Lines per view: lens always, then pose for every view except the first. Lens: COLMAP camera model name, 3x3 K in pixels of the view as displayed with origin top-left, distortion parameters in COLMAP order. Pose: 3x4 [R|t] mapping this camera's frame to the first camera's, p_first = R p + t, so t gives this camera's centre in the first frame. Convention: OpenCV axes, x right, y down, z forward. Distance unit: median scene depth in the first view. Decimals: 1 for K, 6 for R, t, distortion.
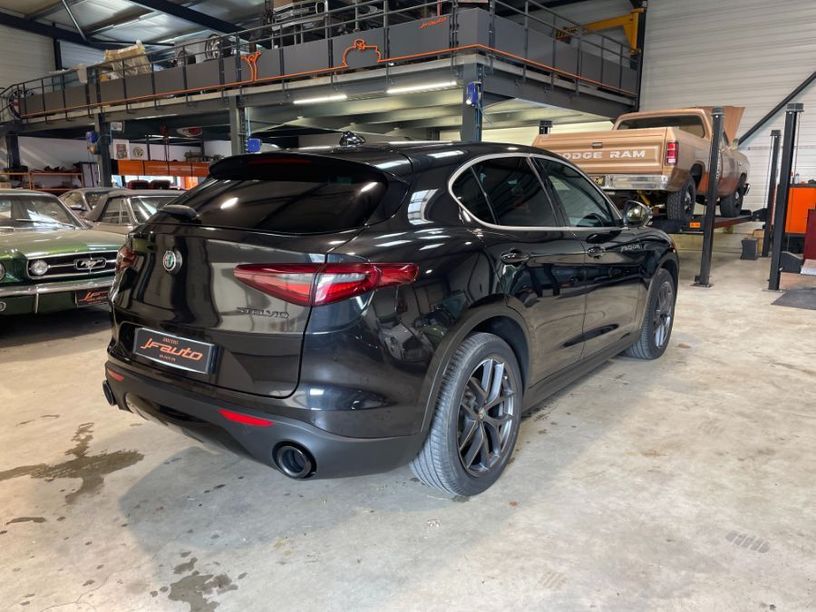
lens RADIAL K [[617.1, 0, 406.7], [0, 617.1, 296.7], [0, 0, 1]] dist [0.100158, -0.133367]
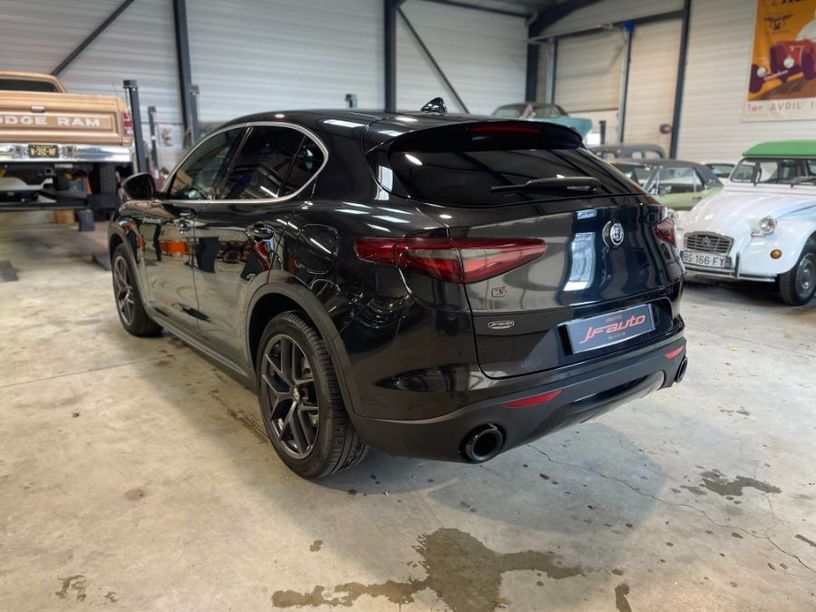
lens RADIAL K [[617.1, 0, 406.7], [0, 617.1, 296.7], [0, 0, 1]] dist [0.100158, -0.133367]
pose [[0.265401, -0.214190, 0.940045, -0.909229], [0.175317, 0.969477, 0.171399, -0.121624], [-0.948065, 0.119317, 0.294851, 0.681736]]
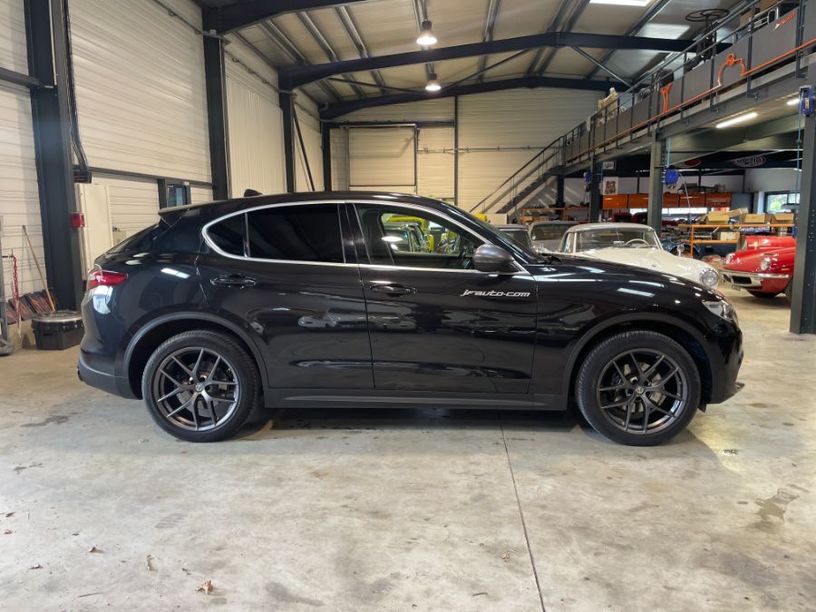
lens RADIAL K [[615.3, 0, 407.9], [0, 615.3, 296.0], [0, 0, 1]] dist [0.092570, -0.117664]
pose [[0.564090, 0.099839, -0.819655, 1.148914], [-0.137086, 0.990211, 0.026271, -0.090668], [0.814254, 0.097545, 0.572254, 0.415779]]
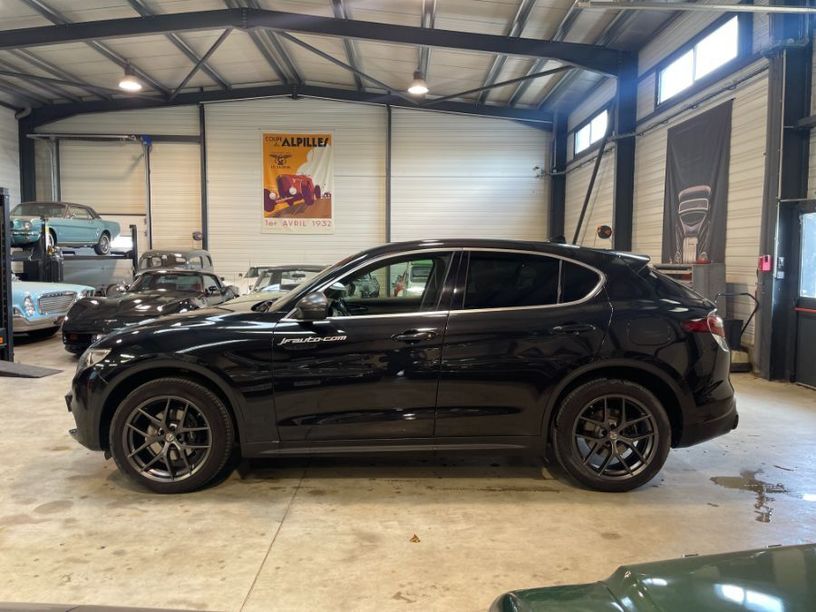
lens RADIAL K [[615.3, 0, 407.9], [0, 615.3, 296.0], [0, 0, 1]] dist [0.092570, -0.117664]
pose [[-0.624499, -0.055708, 0.779037, -0.878197], [0.133450, 0.975174, 0.176710, -0.372818], [-0.769540, 0.214318, -0.601561, 1.880502]]
